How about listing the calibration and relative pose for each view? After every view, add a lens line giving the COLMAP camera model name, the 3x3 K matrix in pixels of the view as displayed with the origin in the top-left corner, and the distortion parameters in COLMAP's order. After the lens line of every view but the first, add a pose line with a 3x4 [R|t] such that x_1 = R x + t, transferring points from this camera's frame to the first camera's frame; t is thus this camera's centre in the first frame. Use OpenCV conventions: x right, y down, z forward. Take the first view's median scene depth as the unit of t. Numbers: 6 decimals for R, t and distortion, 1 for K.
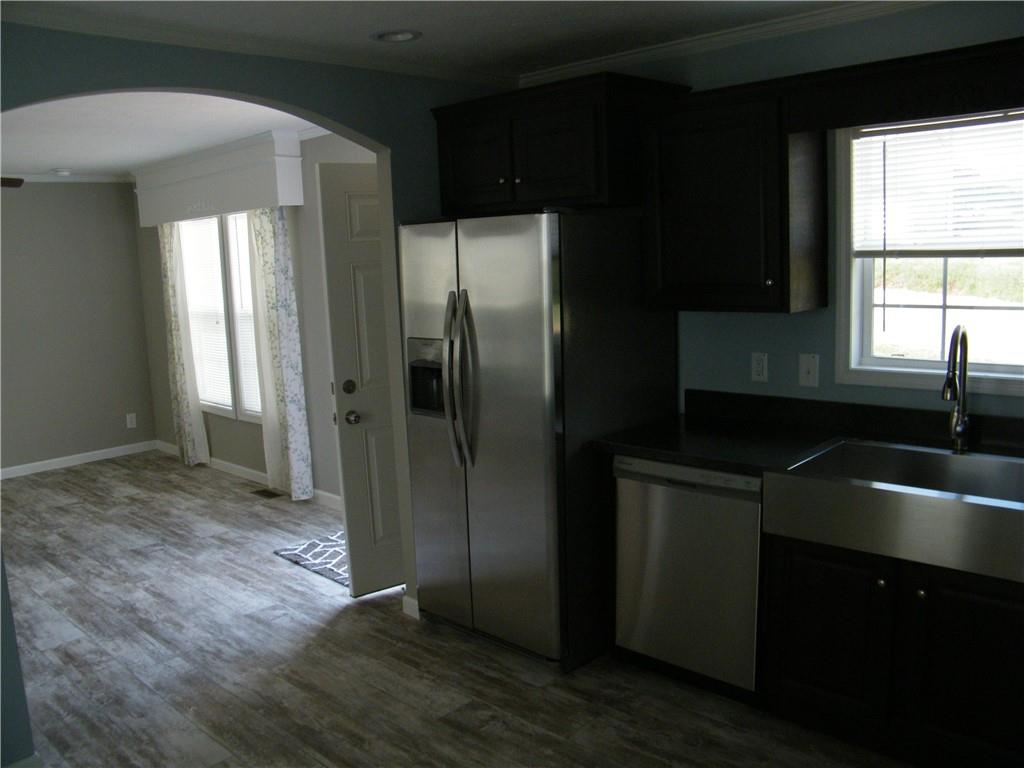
lens RADIAL K [[862.9, 0, 512.0], [0, 862.9, 384.0], [0, 0, 1]] dist [-0.189020, 0.161477]
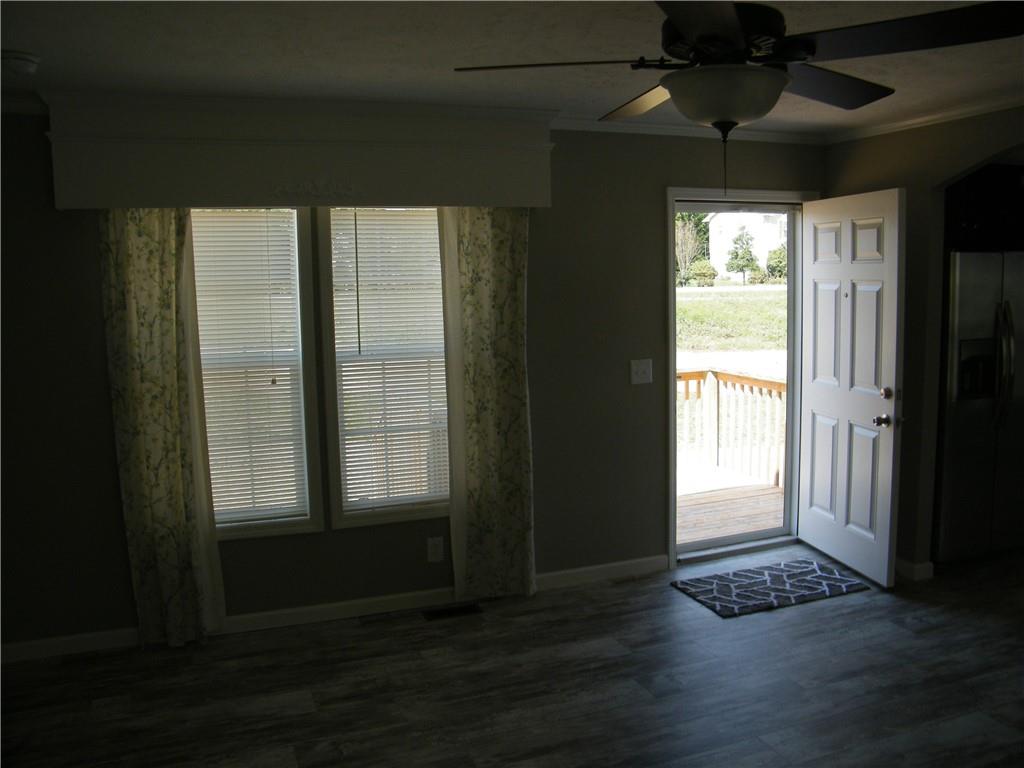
lens RADIAL K [[862.9, 0, 512.0], [0, 862.9, 384.0], [0, 0, 1]] dist [-0.189020, 0.161477]
pose [[0.429342, -0.082177, 0.899395, -1.440955], [0.141387, 0.989689, 0.022933, -0.107015], [-0.892006, 0.117316, 0.436534, 1.024755]]
